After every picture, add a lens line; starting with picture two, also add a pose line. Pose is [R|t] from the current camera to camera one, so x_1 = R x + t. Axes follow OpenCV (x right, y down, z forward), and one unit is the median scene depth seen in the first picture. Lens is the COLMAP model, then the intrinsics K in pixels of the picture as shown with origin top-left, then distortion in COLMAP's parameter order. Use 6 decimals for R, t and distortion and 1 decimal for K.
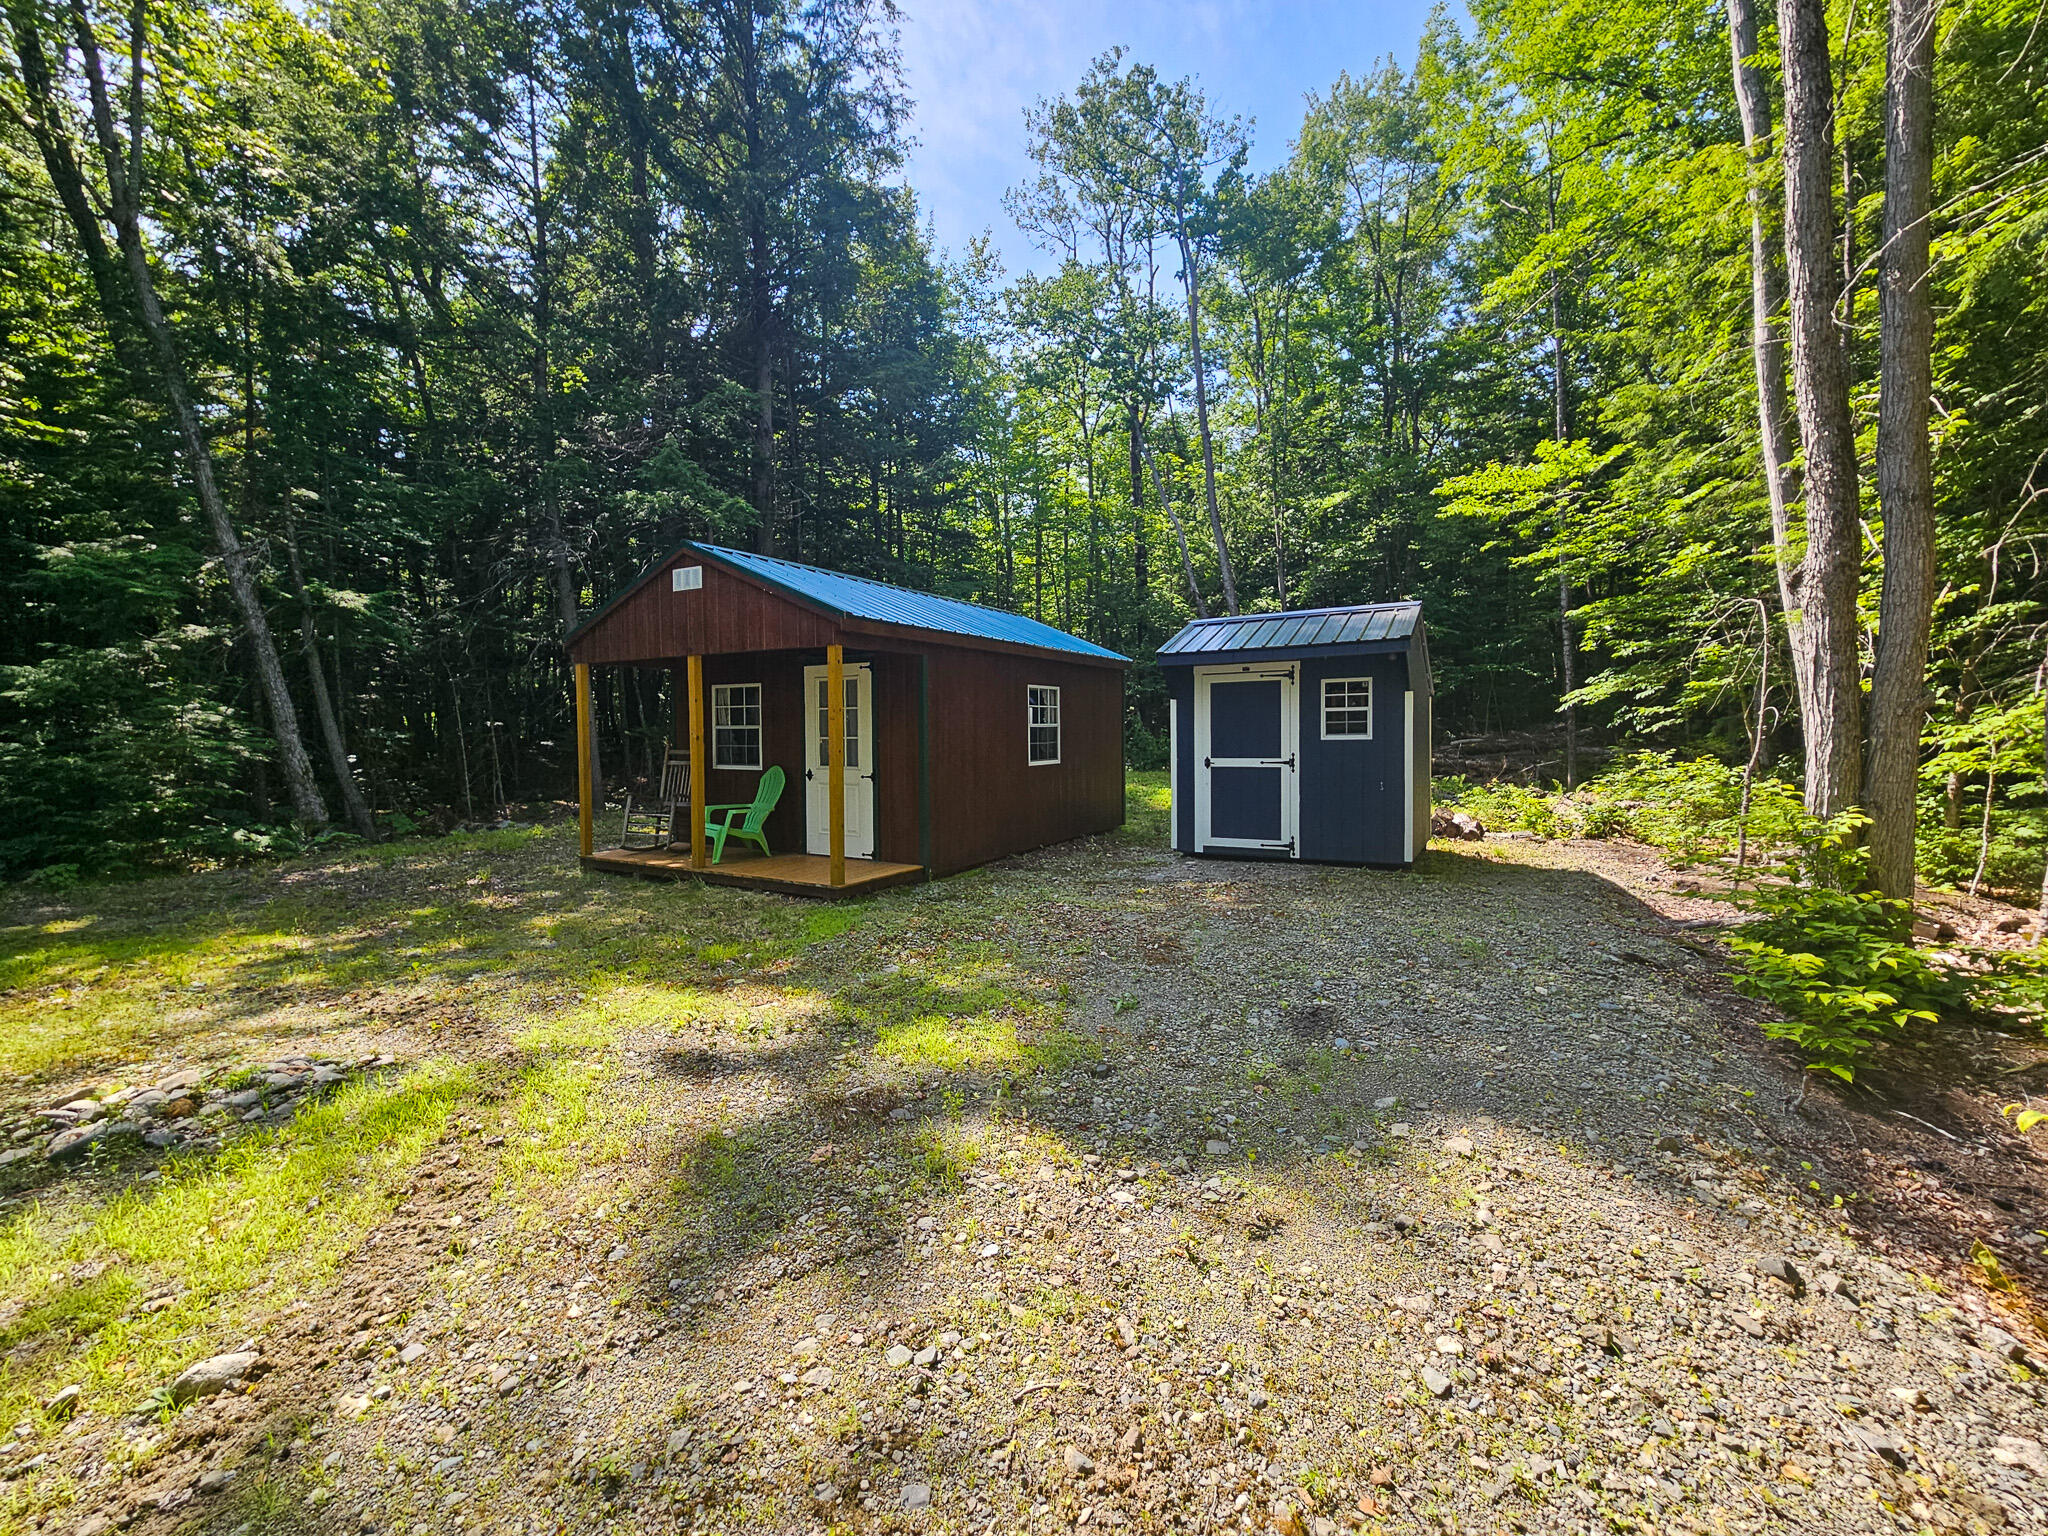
lens RADIAL K [[836.2, 0, 1011.0], [0, 836.2, 759.3], [0, 0, 1]] dist [-0.003111, -0.000386]
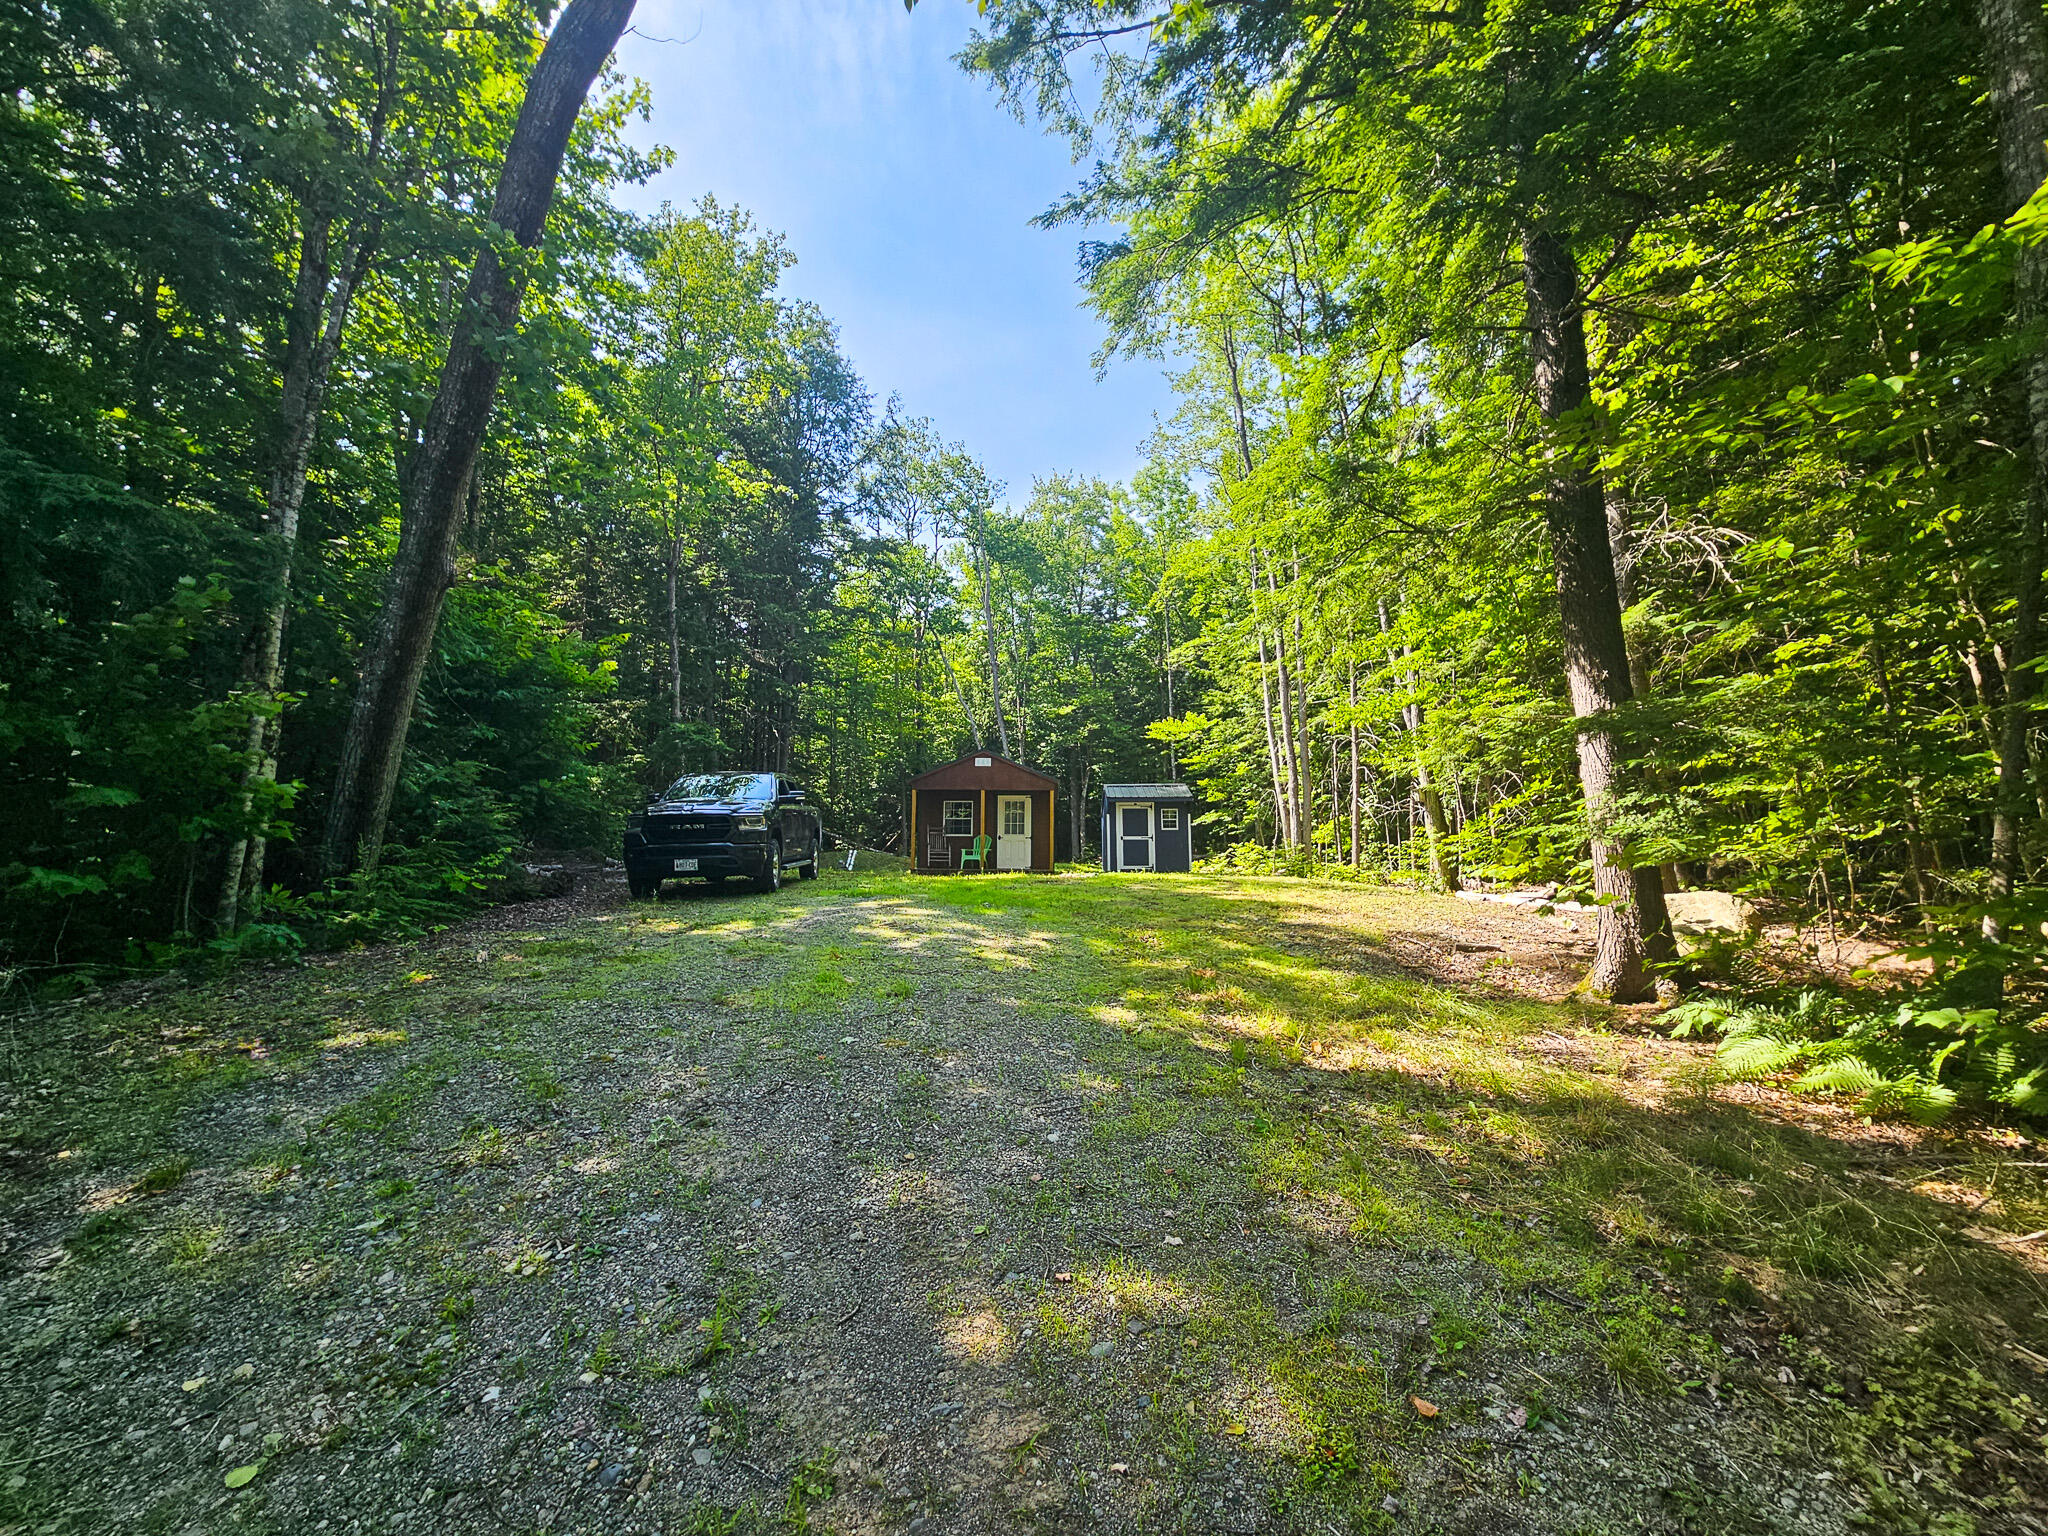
lens RADIAL K [[749.9, 0, 1039.2], [0, 749.9, 757.4], [0, 0, 1]] dist [-0.002026, -0.000008]
pose [[0.883335, 0.073887, 0.462881, -1.189154], [0.002695, 0.986682, -0.162642, 0.146430], [-0.468734, 0.144915, 0.871372, -1.067566]]
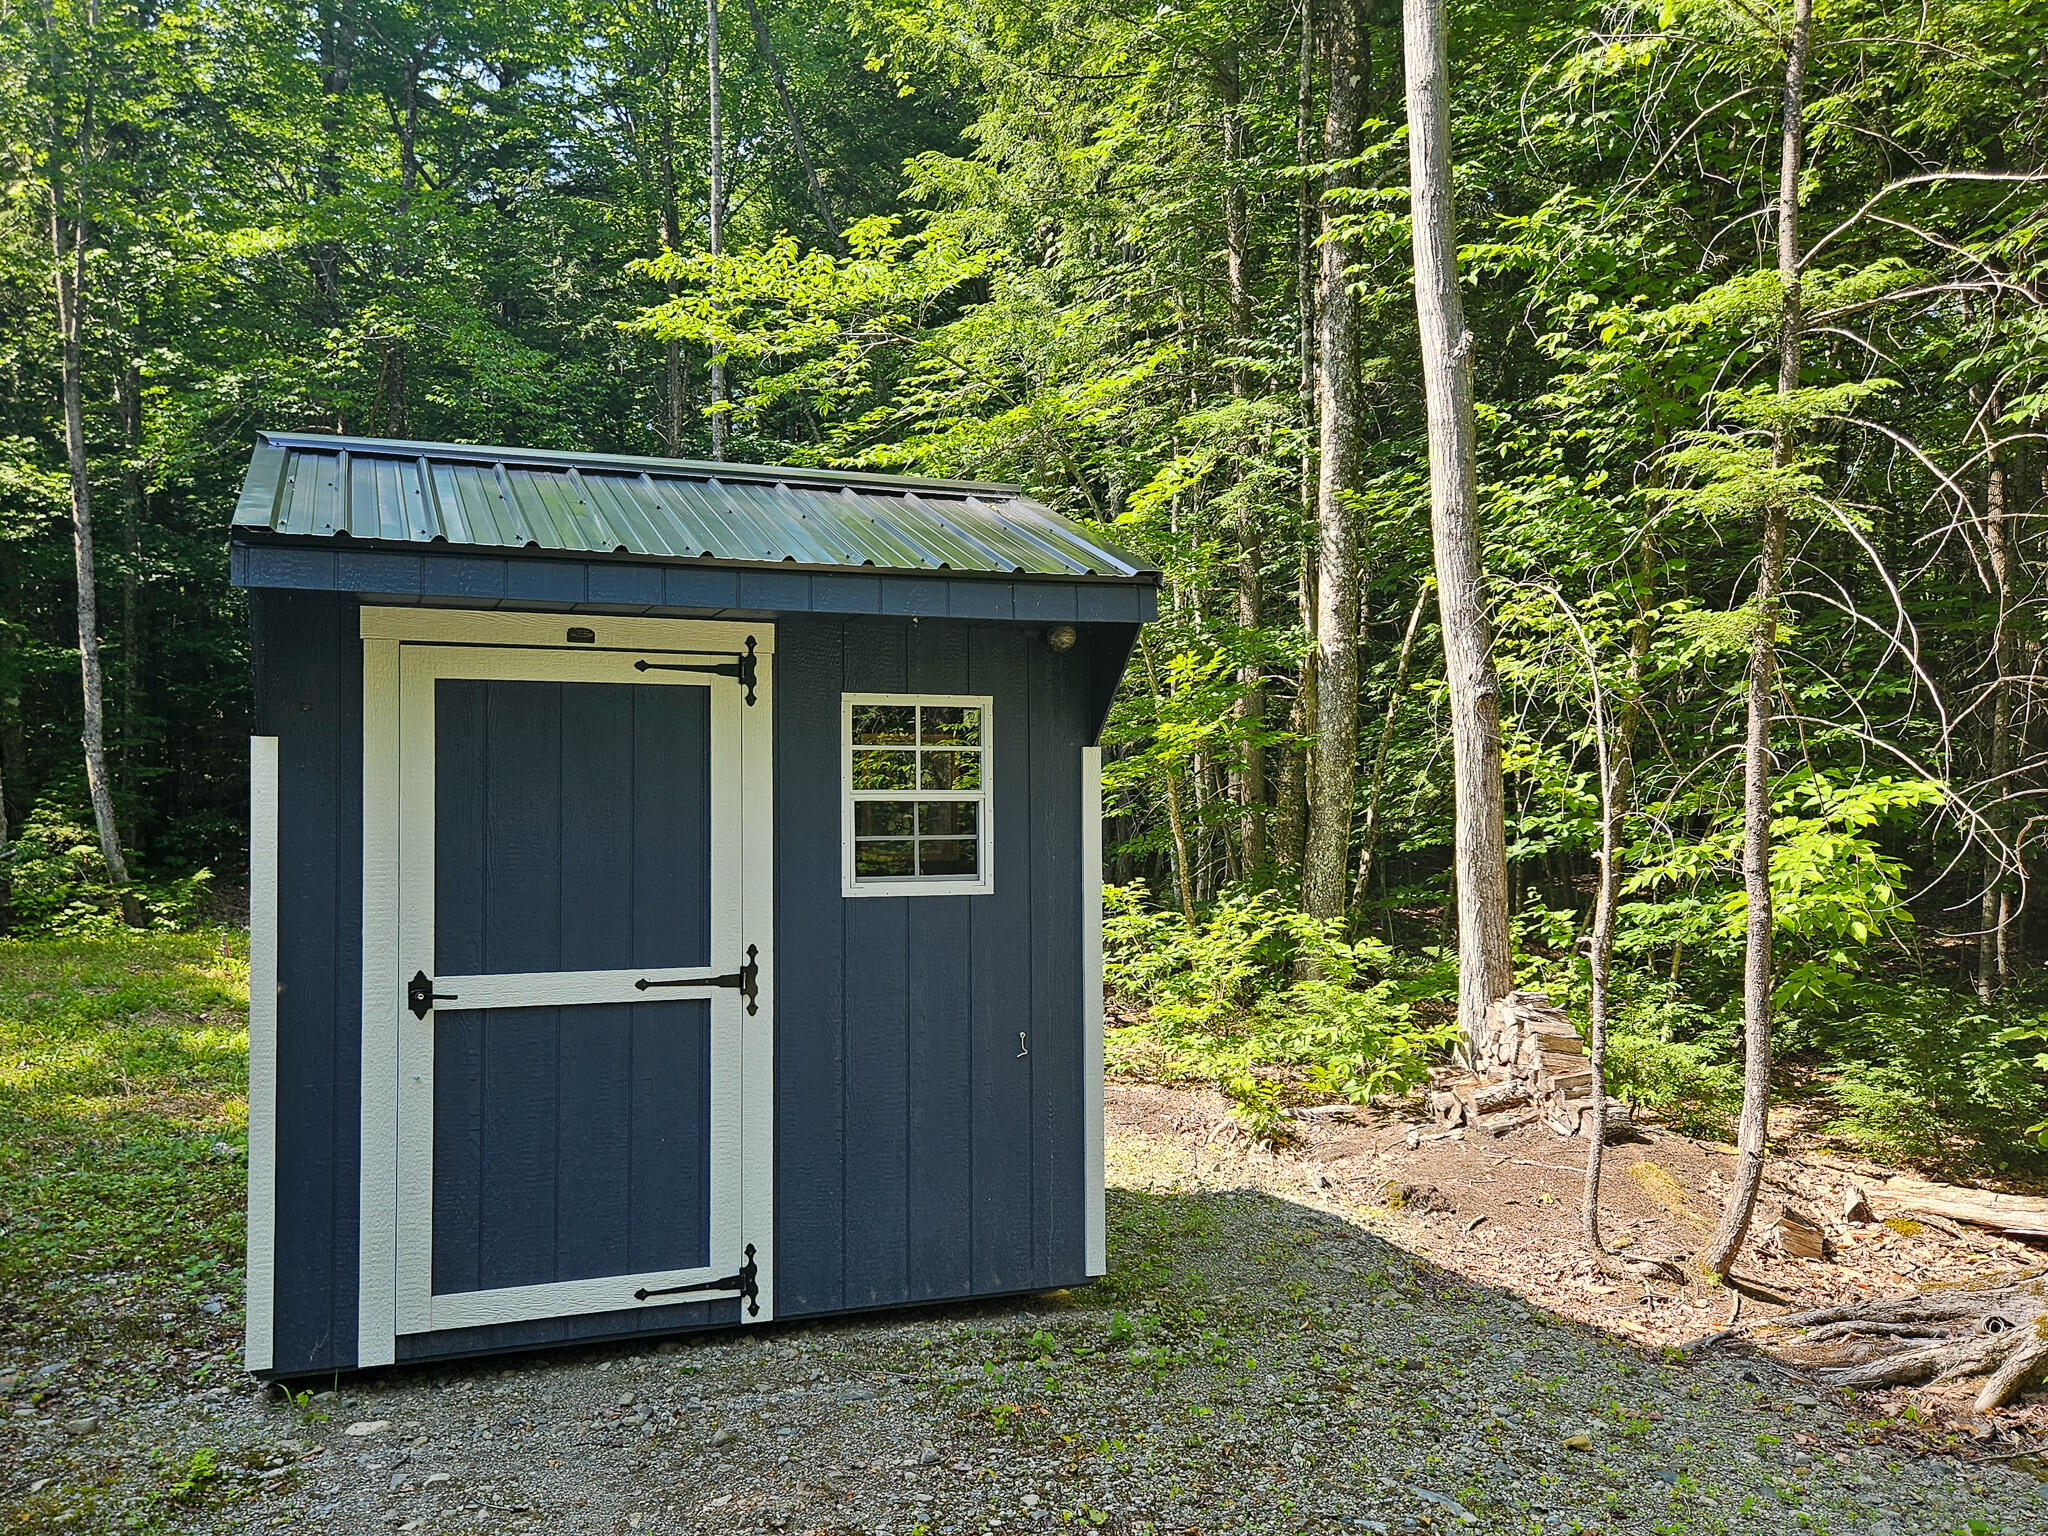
lens RADIAL K [[1722.5, 0, 1021.5], [0, 1722.5, 776.7], [0, 0, 1]] dist [0.058188, -0.054067]
pose [[0.639533, 0.025590, 0.768338, -0.052613], [0.010644, 0.999055, -0.042134, -0.038472], [-0.768690, 0.035124, 0.638656, 0.551367]]
